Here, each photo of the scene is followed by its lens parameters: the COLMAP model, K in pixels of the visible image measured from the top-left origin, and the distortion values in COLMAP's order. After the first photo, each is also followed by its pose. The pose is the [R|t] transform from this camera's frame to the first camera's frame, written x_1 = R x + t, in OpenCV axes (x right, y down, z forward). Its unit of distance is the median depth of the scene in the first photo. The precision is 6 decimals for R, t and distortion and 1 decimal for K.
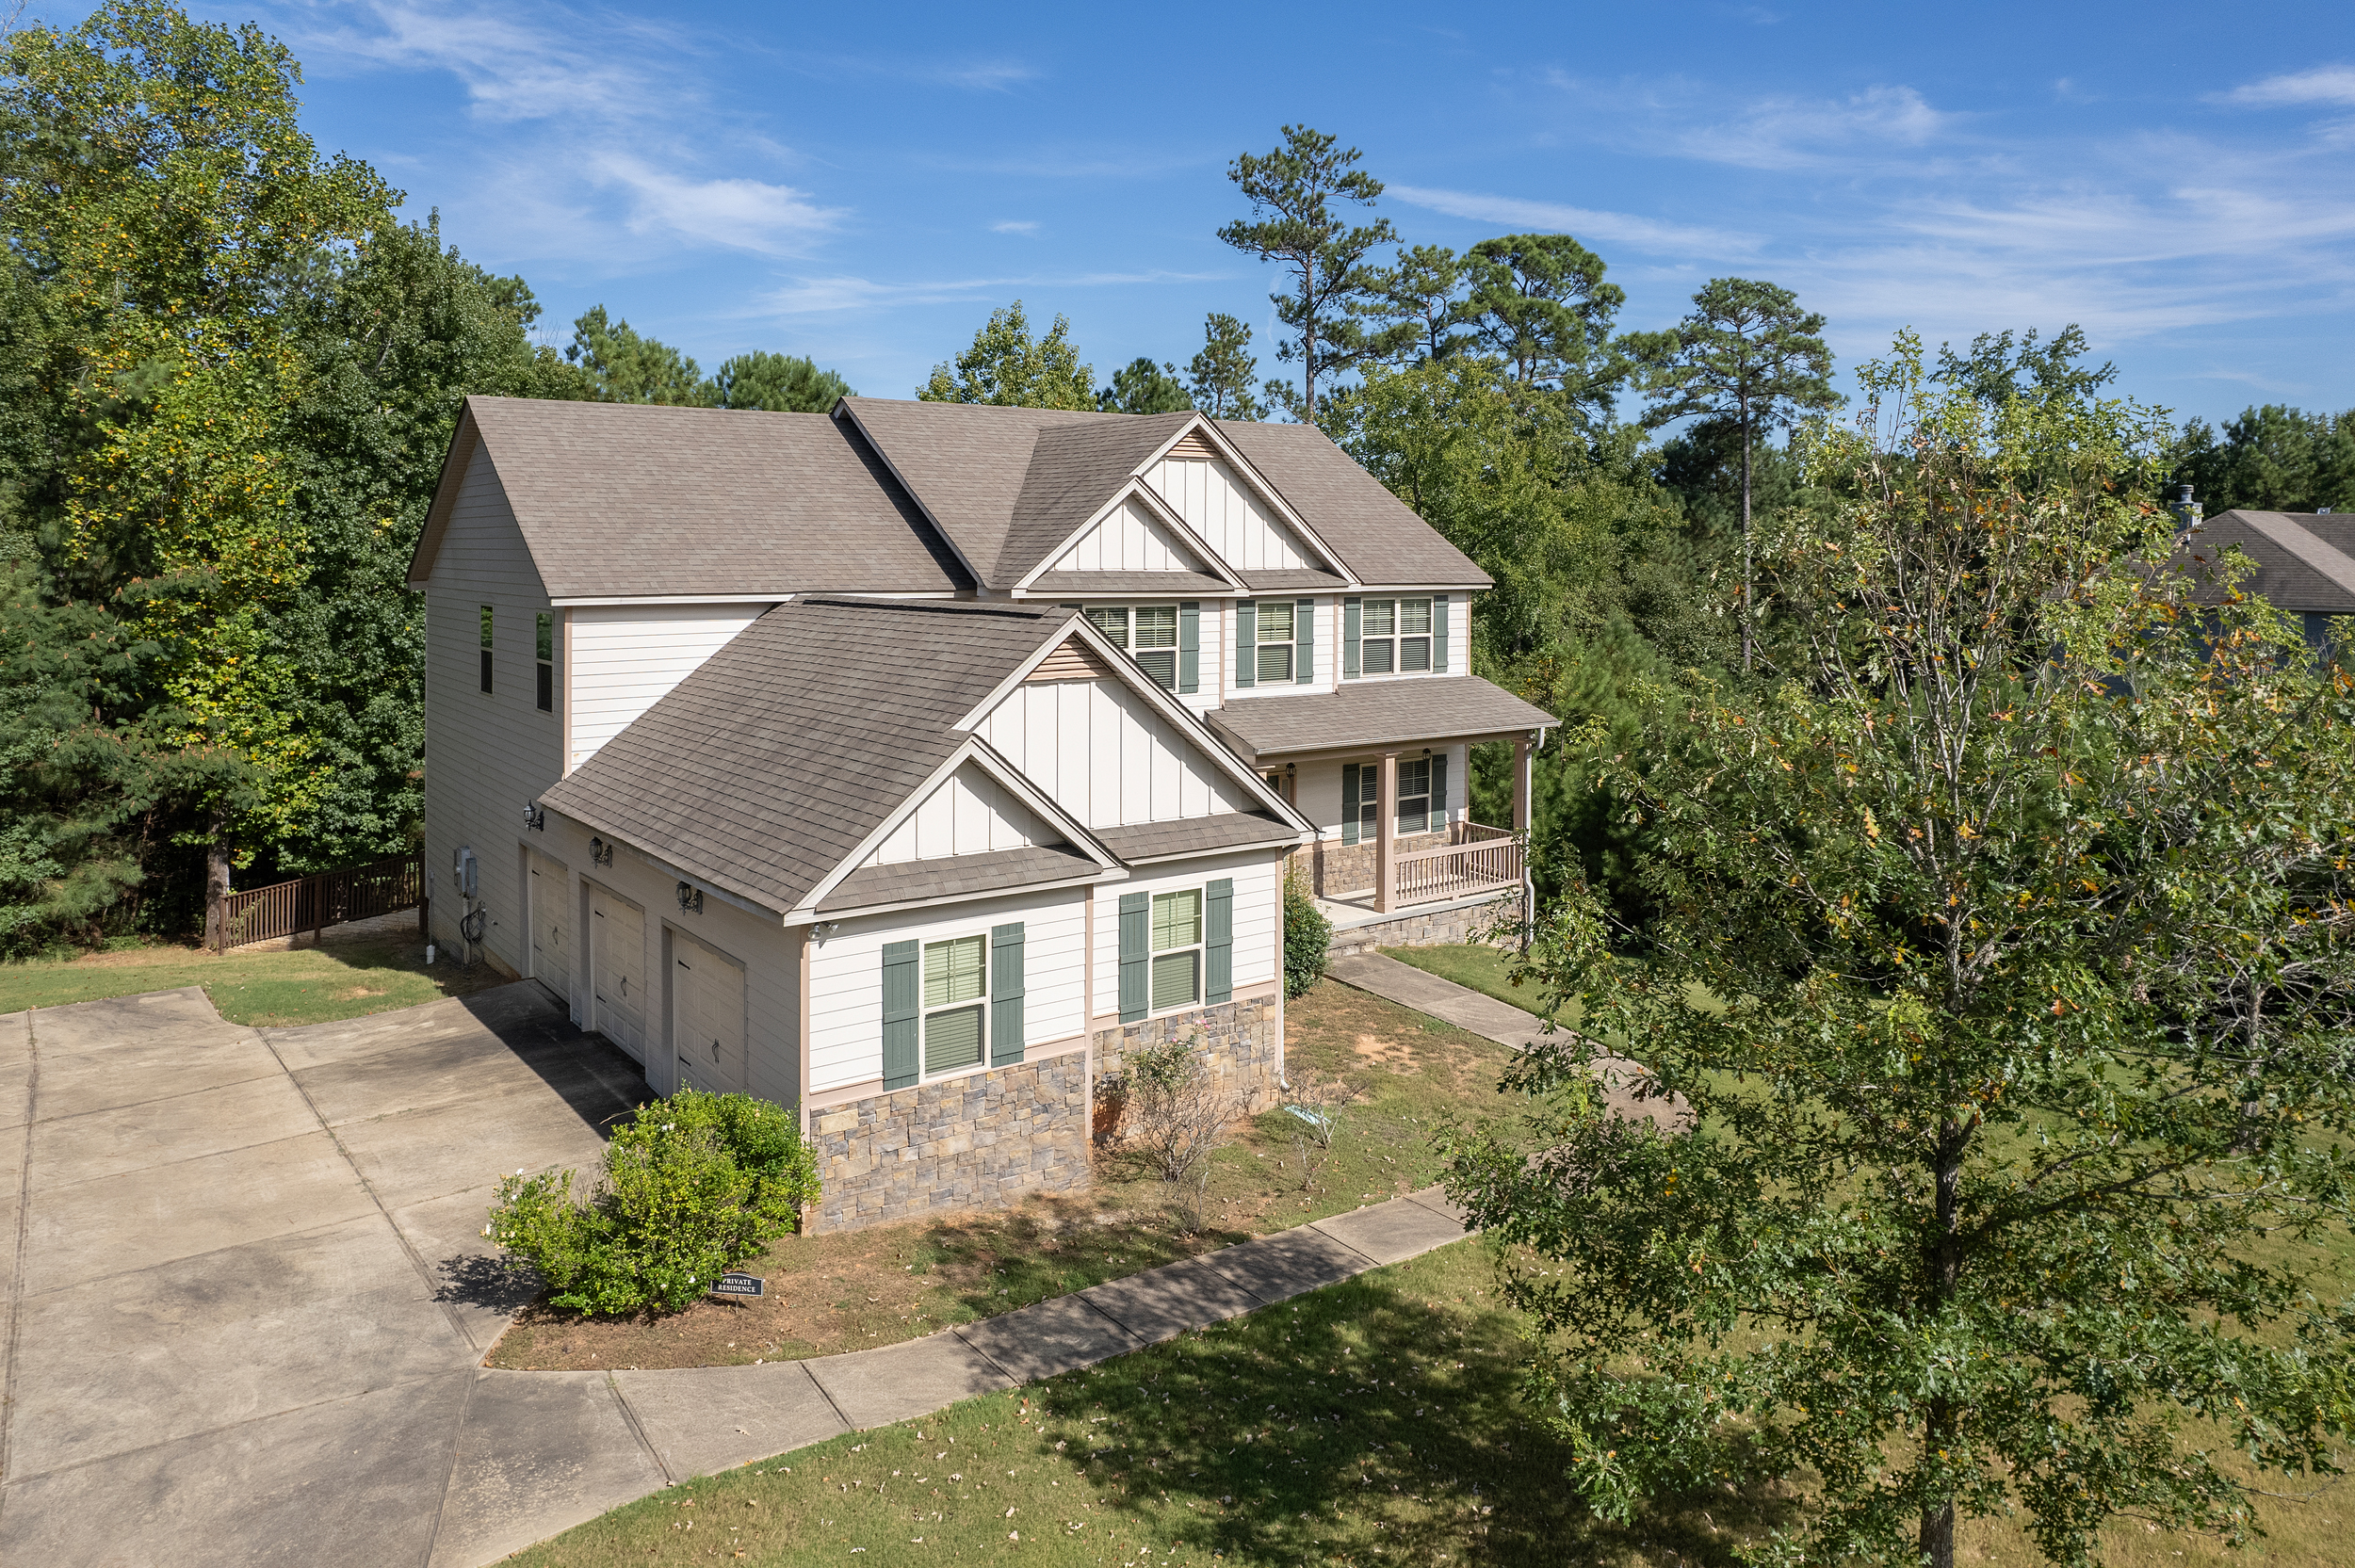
lens RADIAL K [[1541.4, 0, 1169.9], [0, 1541.4, 647.3], [0, 0, 1]] dist [-0.083139, 0.058824]
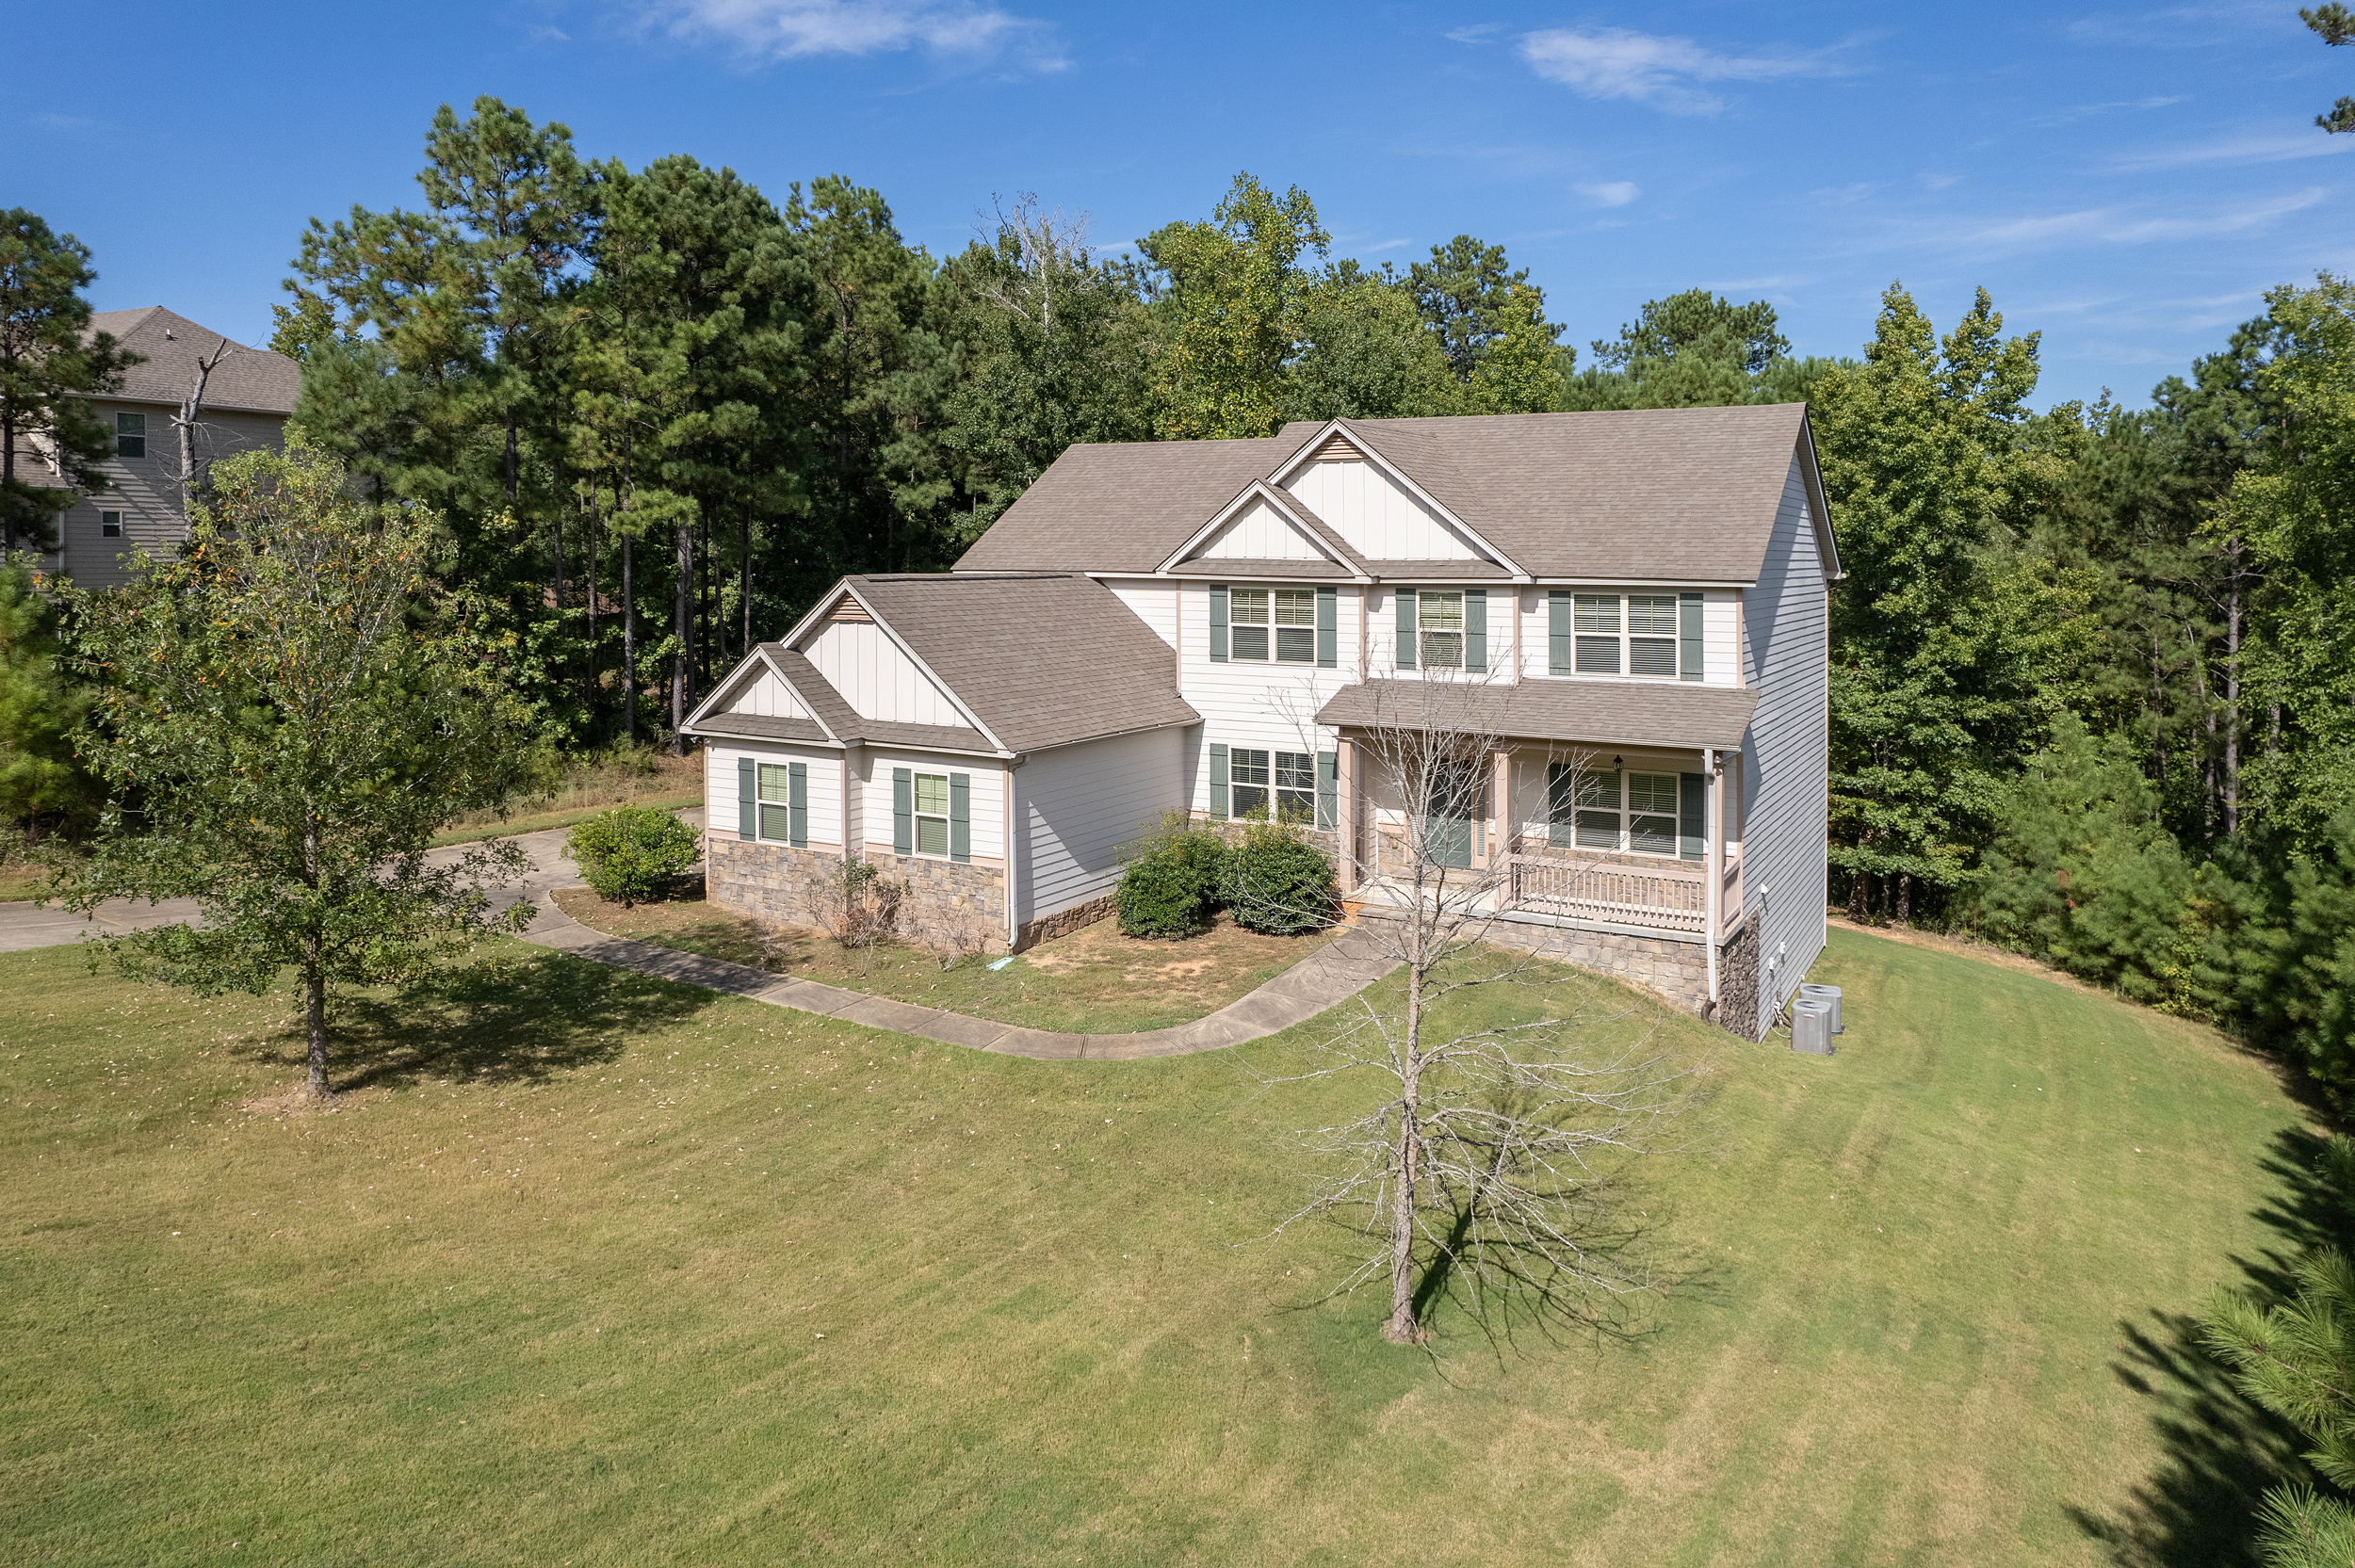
lens RADIAL K [[1541.4, 0, 1169.9], [0, 1541.4, 647.3], [0, 0, 1]] dist [-0.083139, 0.058824]
pose [[0.419145, 0.056633, -0.906151, 0.957246], [-0.060363, 0.997583, 0.034426, -0.016425], [0.905910, 0.040269, 0.421550, 0.399834]]
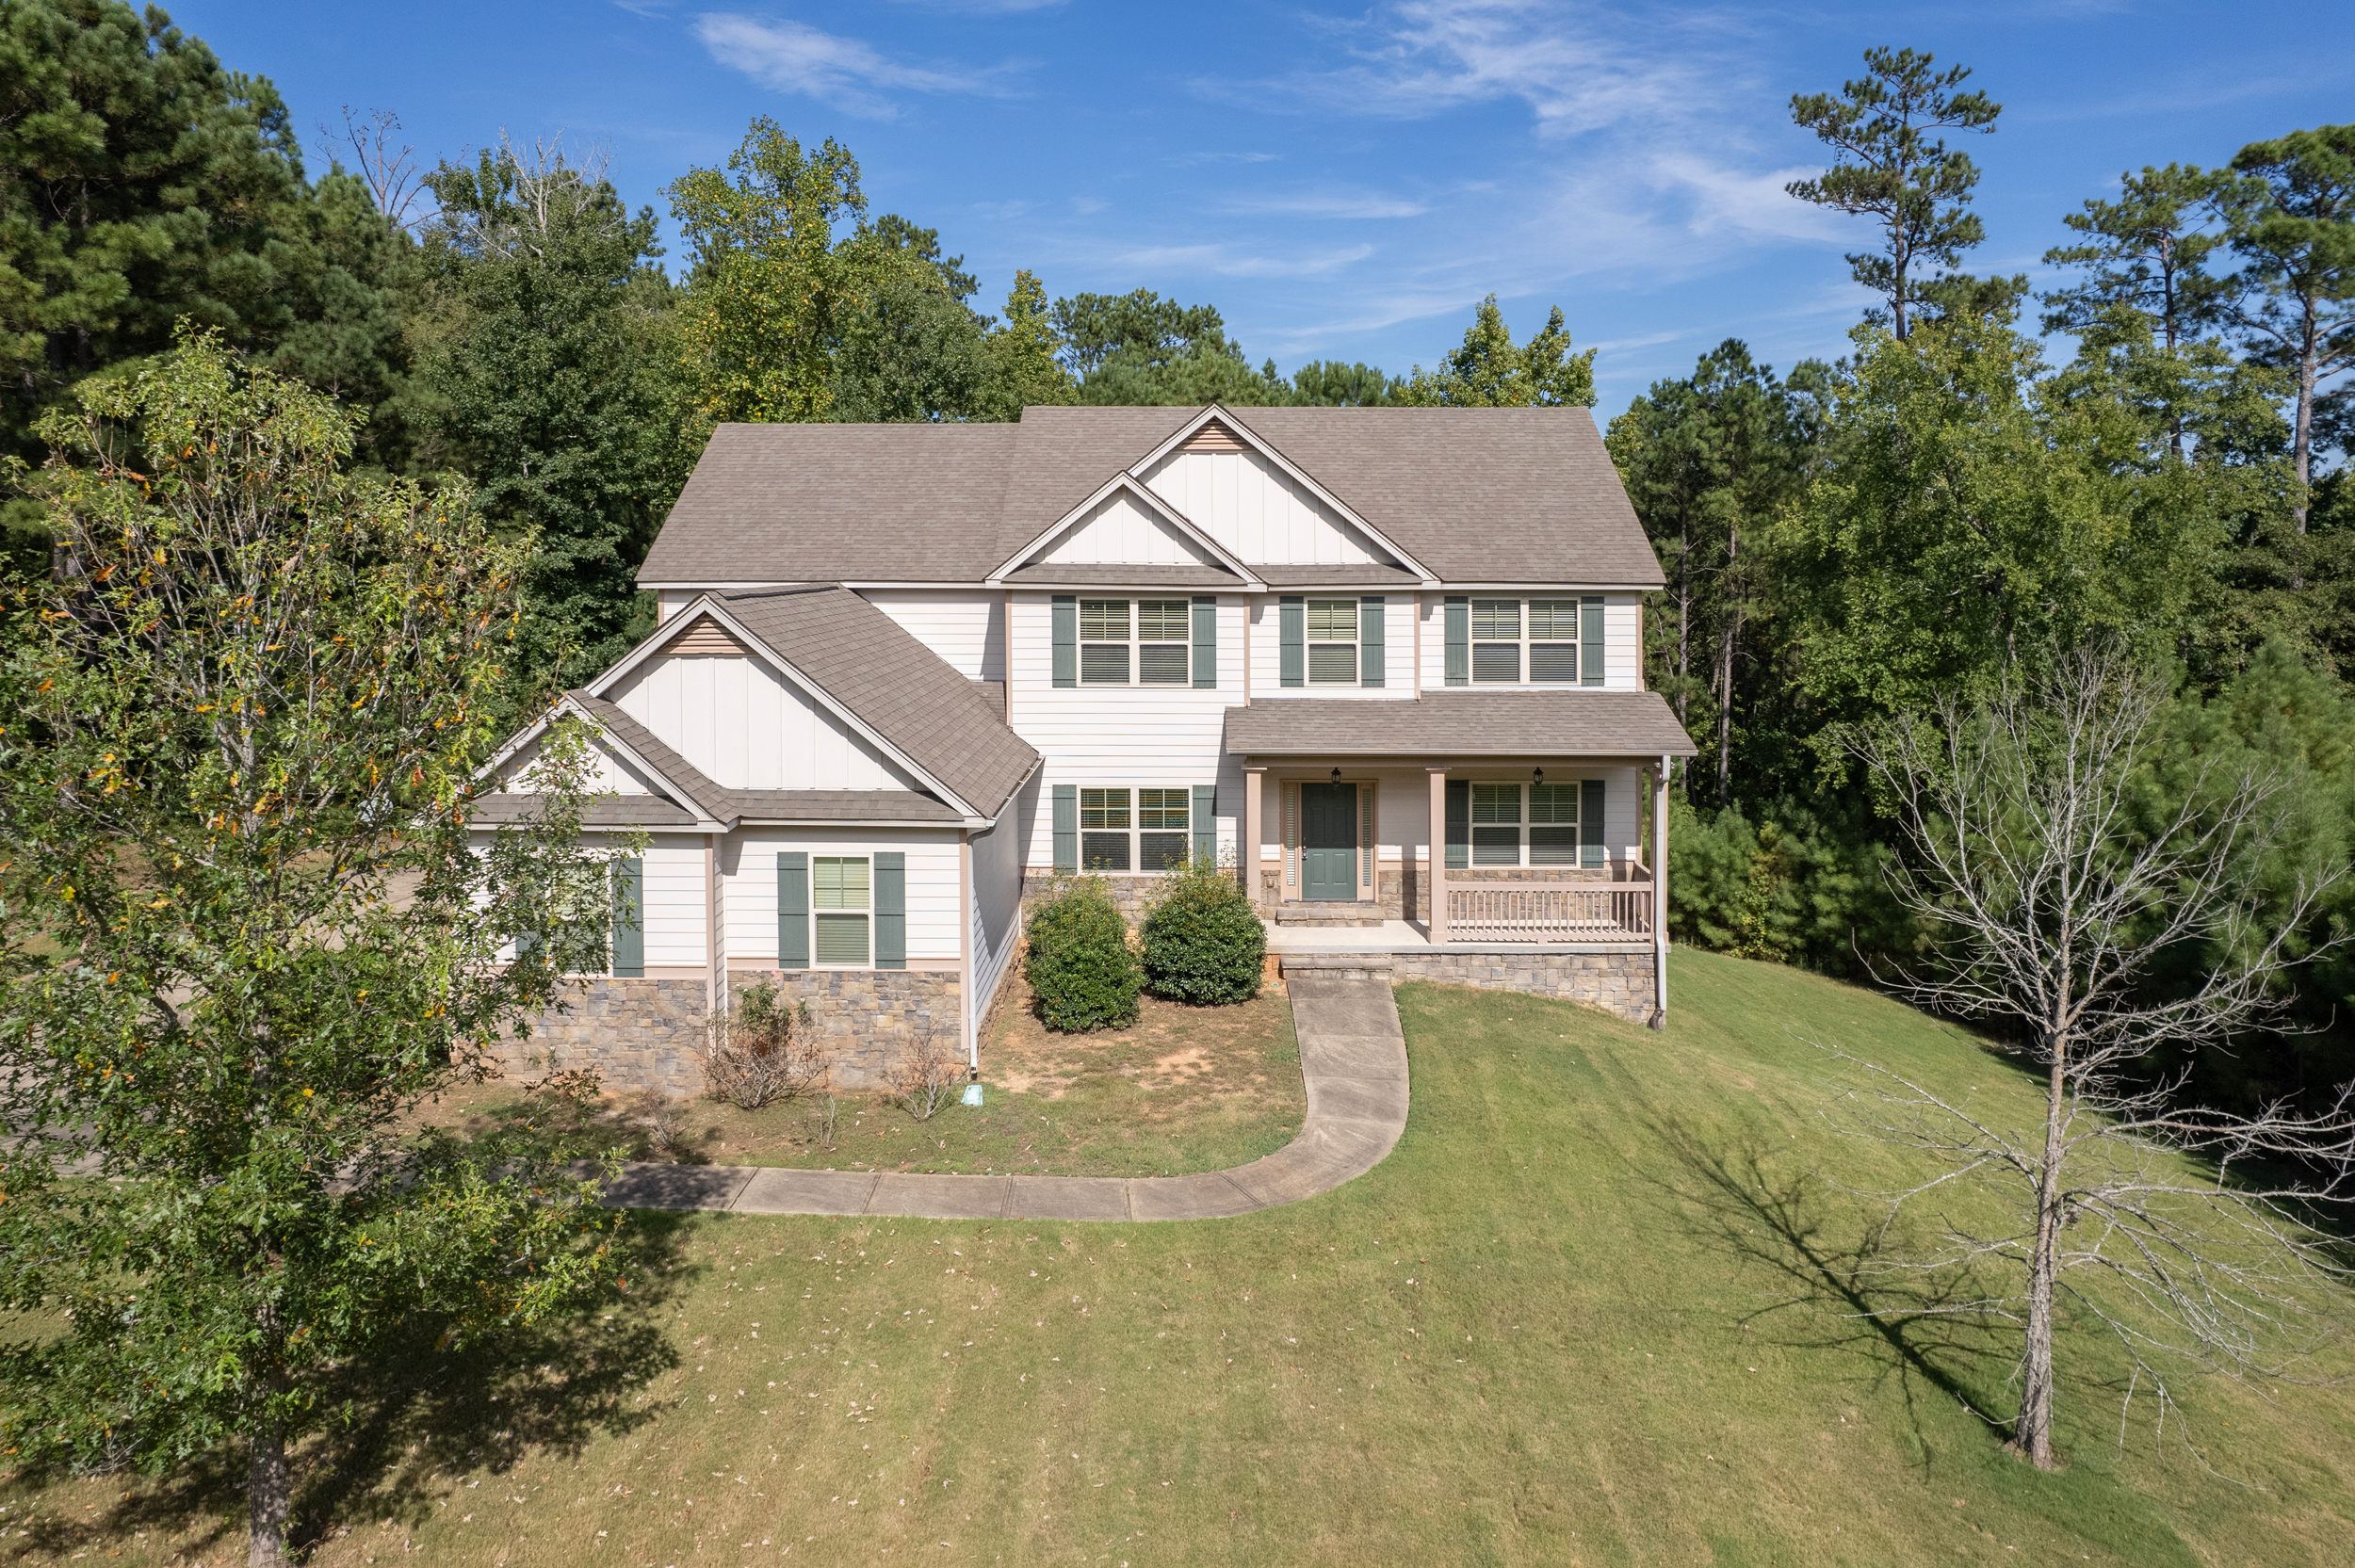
lens RADIAL K [[1562.5, 0, 1196.2], [0, 1562.5, 650.9], [0, 0, 1]] dist [-0.077192, 0.063915]
pose [[0.811173, 0.036207, -0.583685, 0.571894], [-0.036800, 0.999264, 0.010843, -0.004771], [0.583648, 0.012684, 0.811908, 0.174399]]
